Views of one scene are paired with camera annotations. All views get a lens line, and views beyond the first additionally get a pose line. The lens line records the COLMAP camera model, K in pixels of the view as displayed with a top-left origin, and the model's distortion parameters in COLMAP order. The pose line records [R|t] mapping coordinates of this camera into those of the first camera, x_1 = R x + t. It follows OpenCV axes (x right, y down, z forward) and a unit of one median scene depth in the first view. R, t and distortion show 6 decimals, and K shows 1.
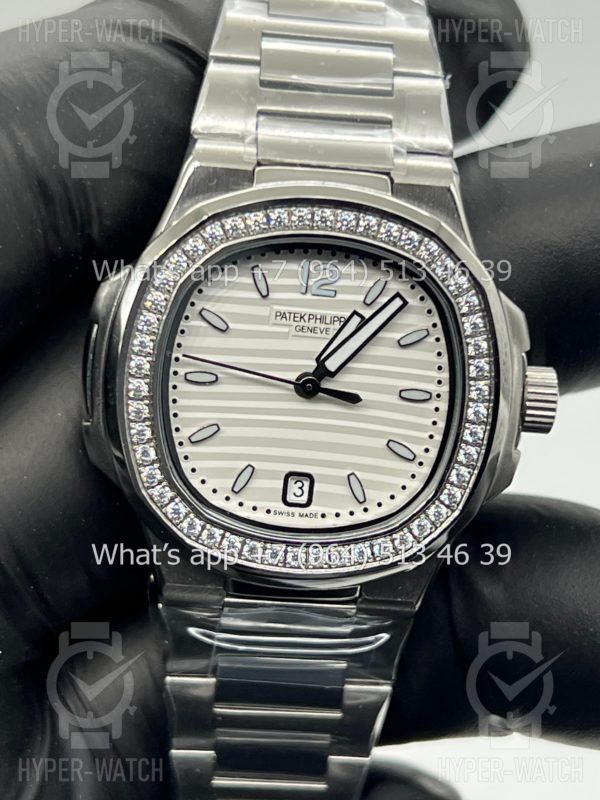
lens RADIAL K [[1997.0, 0, 298.7], [0, 1997.0, 398.8], [0, 0, 1]] dist [0.307998, 0.000000]
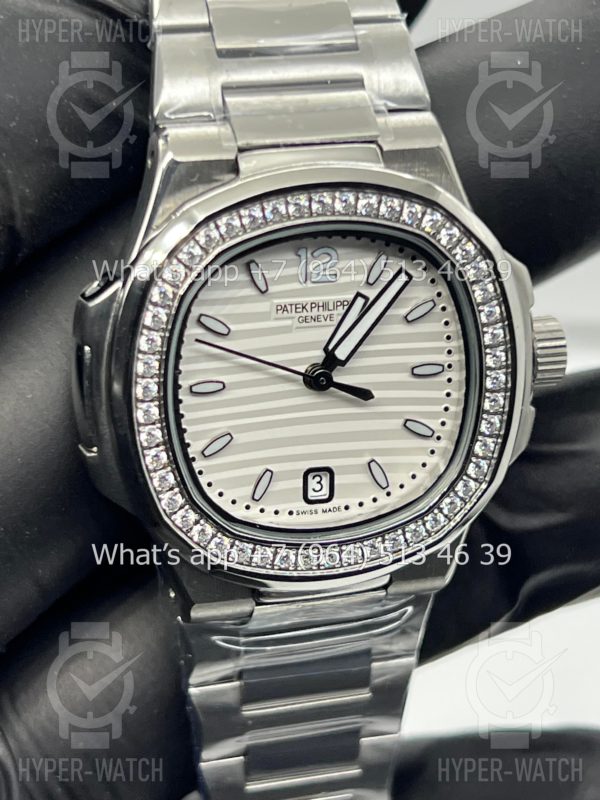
lens RADIAL K [[1997.0, 0, 300.3], [0, 1997.0, 398.4], [0, 0, 1]] dist [0.307998, 0.000000]
pose [[0.971864, -0.150874, 0.180880, -0.174890], [0.123464, 0.980281, 0.154291, -0.143034], [-0.200591, -0.127617, 0.971327, 0.089155]]
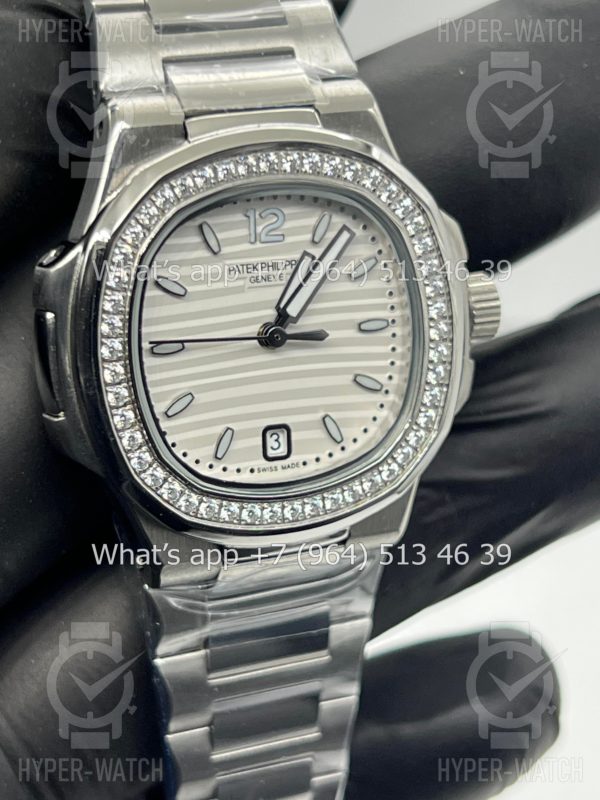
lens RADIAL K [[1997.0, 0, 297.8], [0, 1997.0, 400.9], [0, 0, 1]] dist [0.307998, 0.000000]
pose [[0.935870, -0.195049, 0.293435, -0.274788], [0.174568, 0.980080, 0.094707, -0.065435], [-0.306062, -0.037409, 0.951276, 0.071706]]
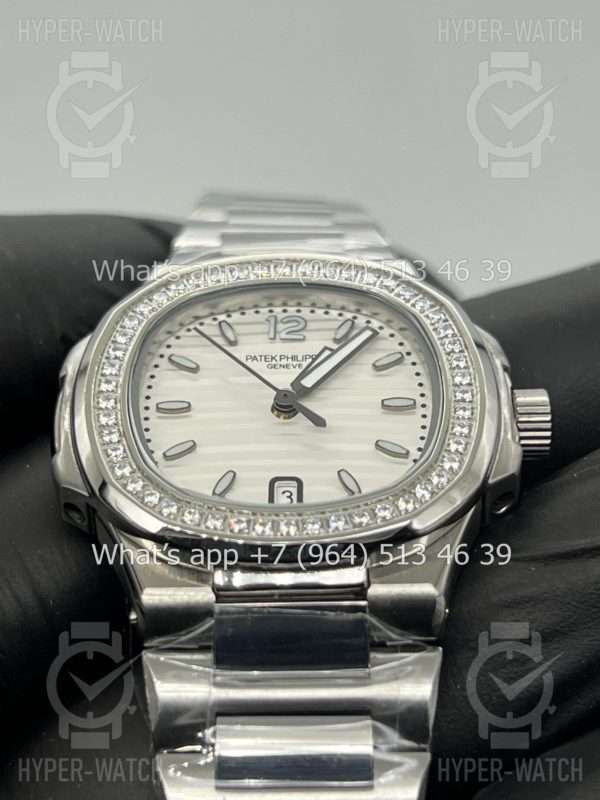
lens RADIAL K [[1997.0, 0, 298.3], [0, 1997.0, 395.5], [0, 0, 1]] dist [0.307998, 0.000000]
pose [[0.992755, -0.119167, 0.015407, -0.003428], [0.089294, 0.645862, -0.758215, 0.716199], [0.080403, 0.754097, 0.651823, 0.374677]]
